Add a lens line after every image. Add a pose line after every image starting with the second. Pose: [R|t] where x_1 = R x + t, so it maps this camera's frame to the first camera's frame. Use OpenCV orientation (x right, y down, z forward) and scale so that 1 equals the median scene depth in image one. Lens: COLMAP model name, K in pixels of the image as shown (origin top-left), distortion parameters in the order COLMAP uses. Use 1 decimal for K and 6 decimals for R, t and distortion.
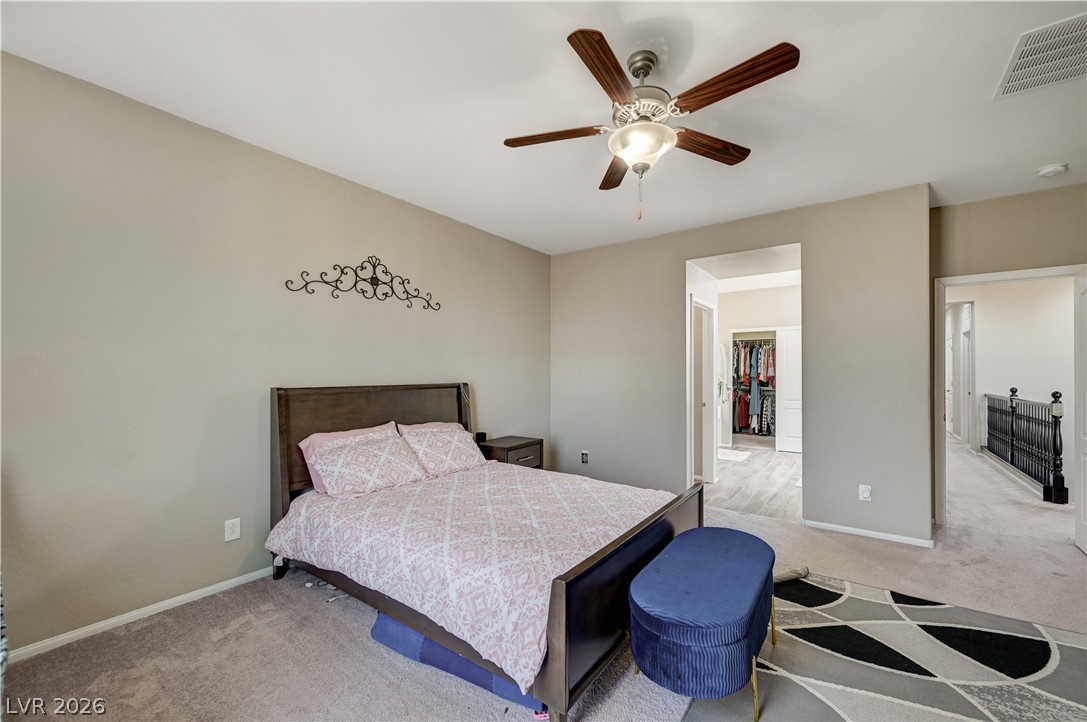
lens RADIAL K [[434.9, 0, 547.1], [0, 434.9, 370.8], [0, 0, 1]] dist [-0.003596, 0.001271]
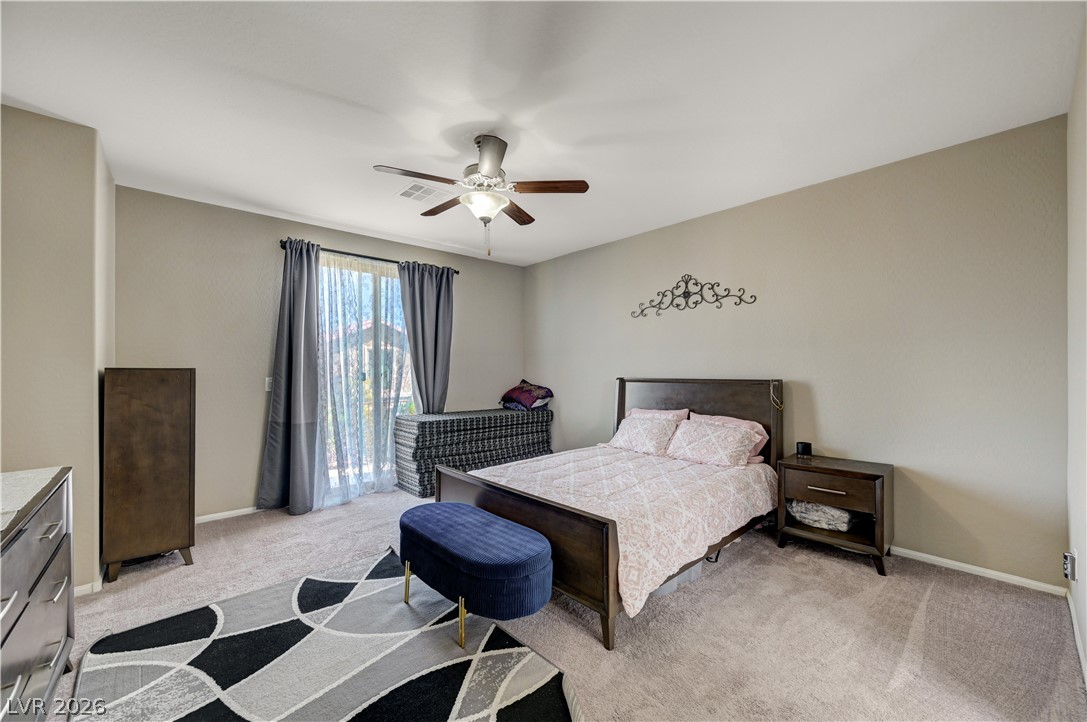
lens RADIAL K [[434.9, 0, 547.2], [0, 434.9, 366.5], [0, 0, 1]] dist [-0.003596, 0.001271]
pose [[-0.202966, -0.009358, -0.979141, 0.889044], [0.005845, 0.999925, -0.010769, 0.009663], [0.979168, -0.007909, -0.202896, 0.858253]]
